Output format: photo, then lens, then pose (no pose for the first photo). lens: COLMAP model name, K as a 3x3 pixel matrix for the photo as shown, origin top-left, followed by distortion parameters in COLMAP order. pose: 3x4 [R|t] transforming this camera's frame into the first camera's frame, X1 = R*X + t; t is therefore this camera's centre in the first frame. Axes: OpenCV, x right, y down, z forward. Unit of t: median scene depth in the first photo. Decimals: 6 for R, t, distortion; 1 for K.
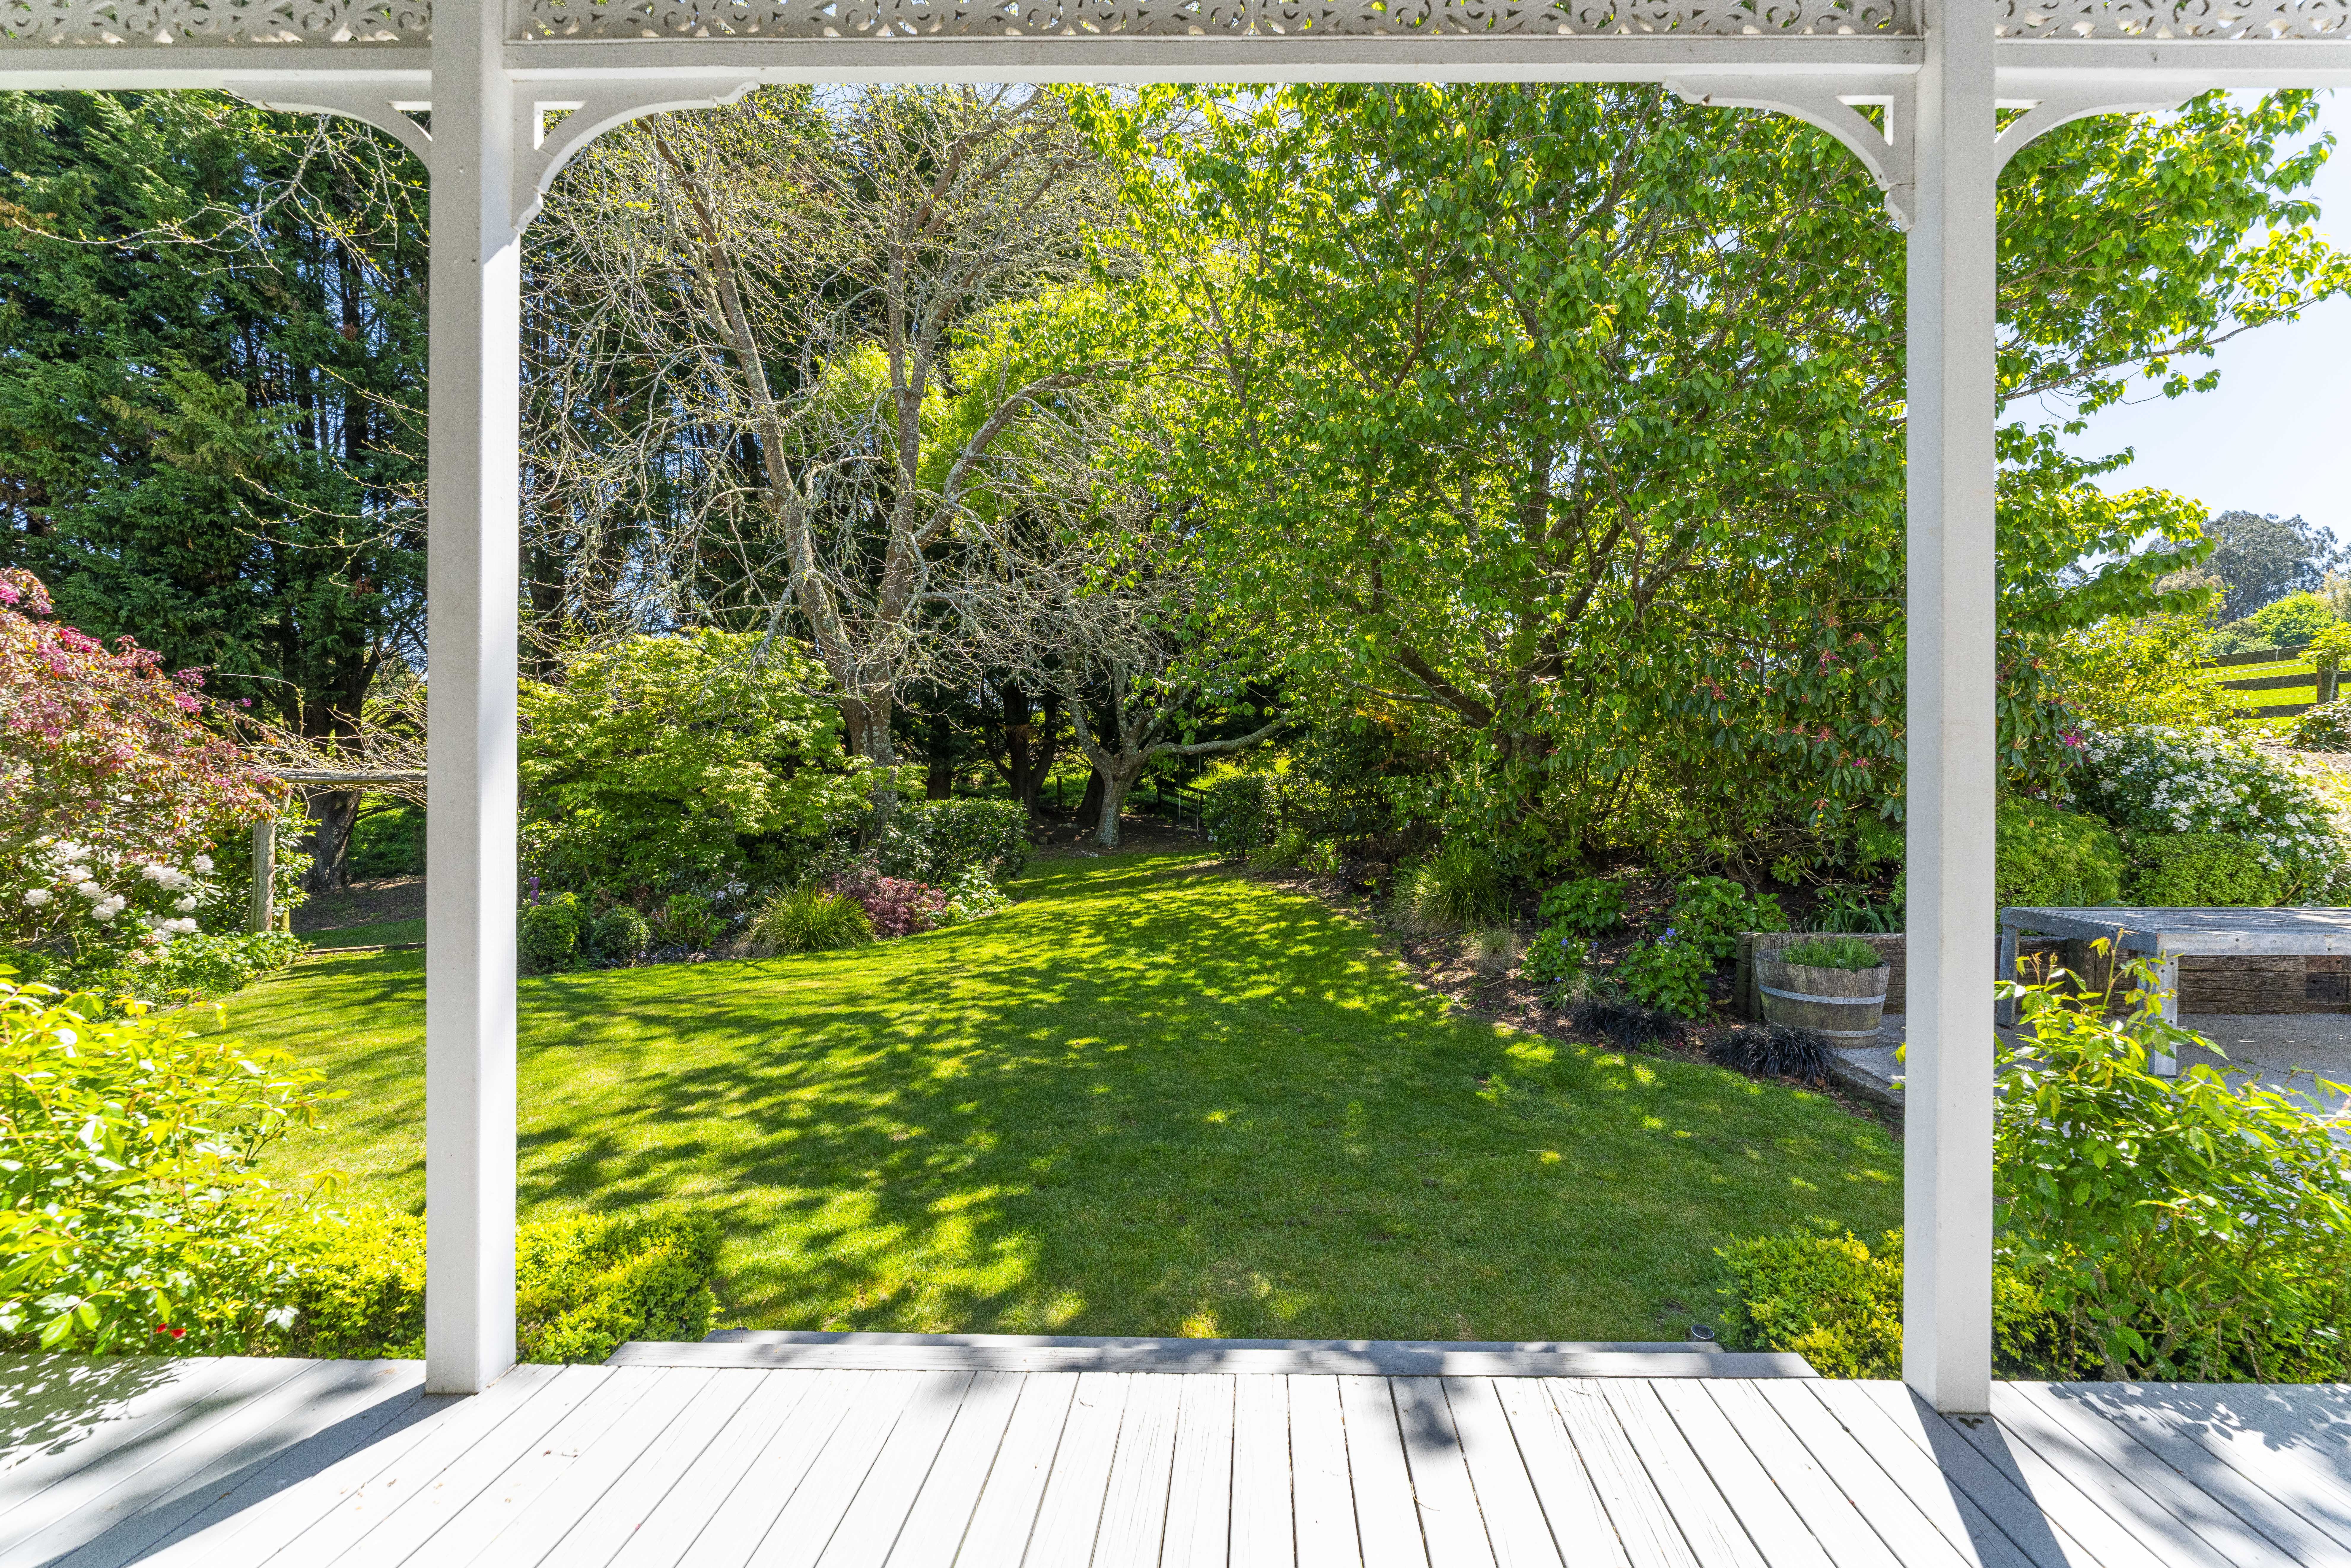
lens RADIAL K [[953.2, 0, 1220.6], [0, 953.2, 781.8], [0, 0, 1]] dist [-0.001636, -0.000348]
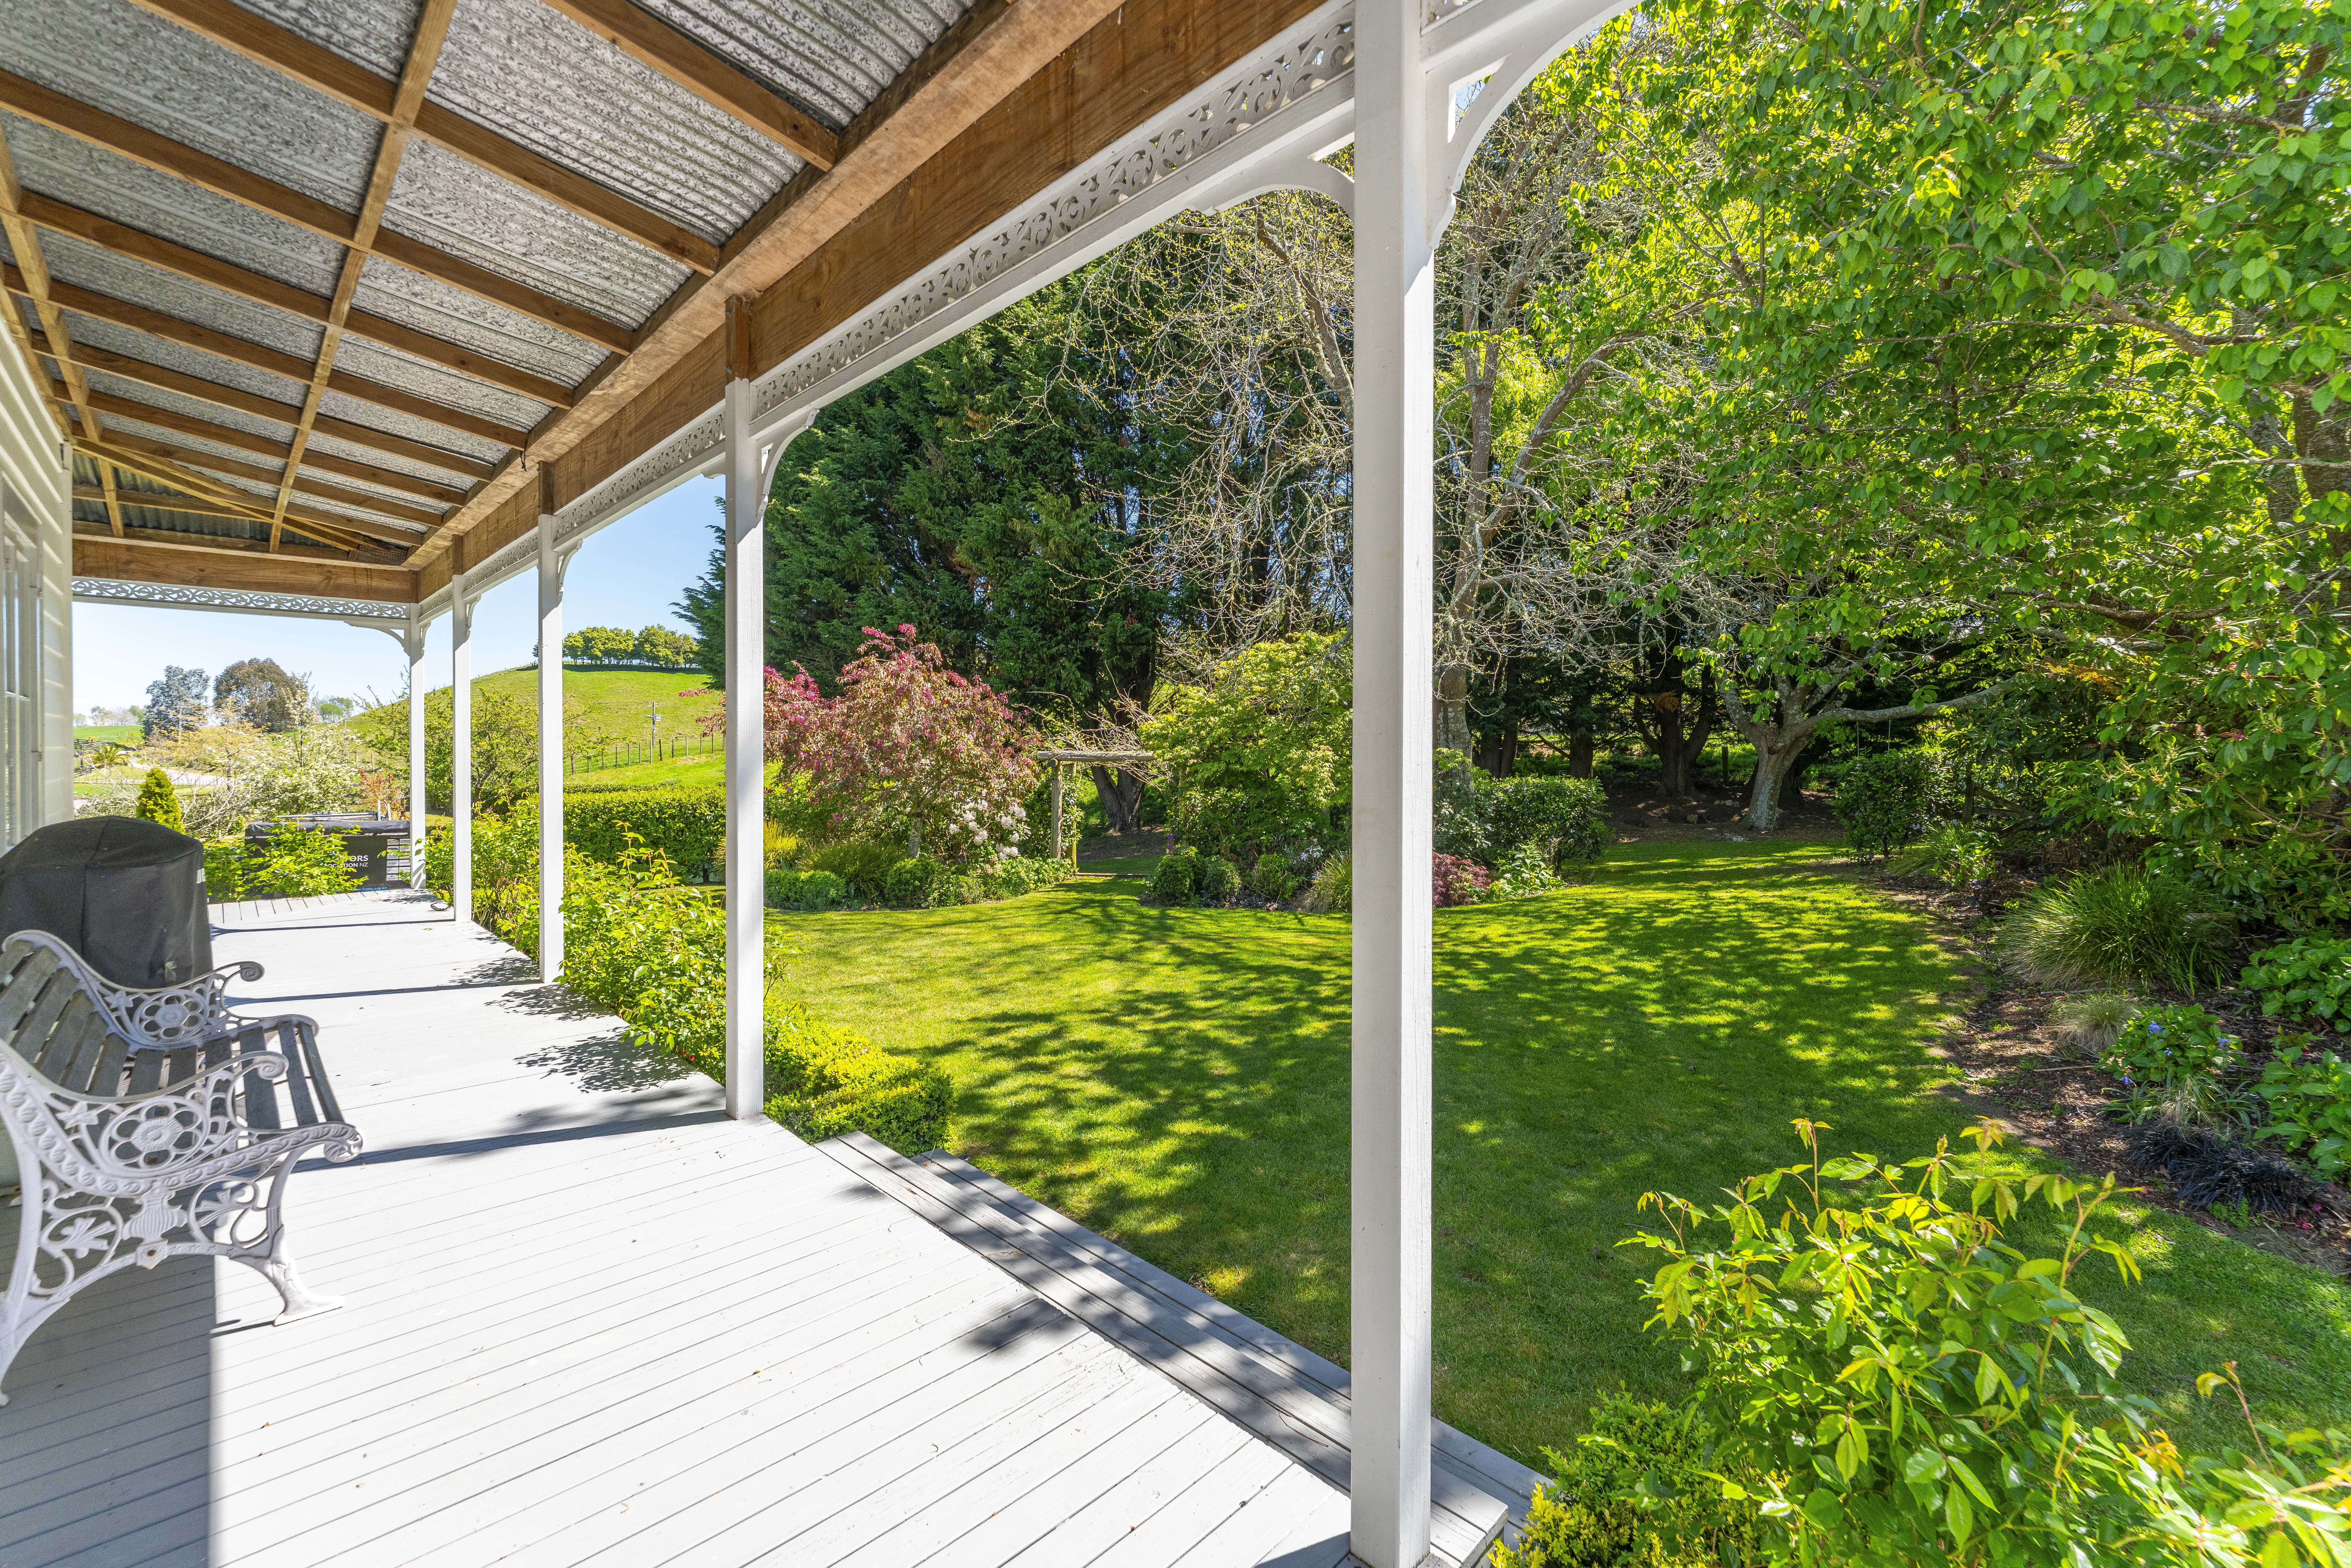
lens RADIAL K [[953.2, 0, 1208.5], [0, 953.2, 751.5], [0, 0, 1]] dist [-0.001636, -0.000348]
pose [[0.733998, 0.000637, -0.679151, 0.429423], [0.004205, 0.999976, 0.005481, -0.043374], [0.679138, -0.006879, 0.733978, 0.076554]]
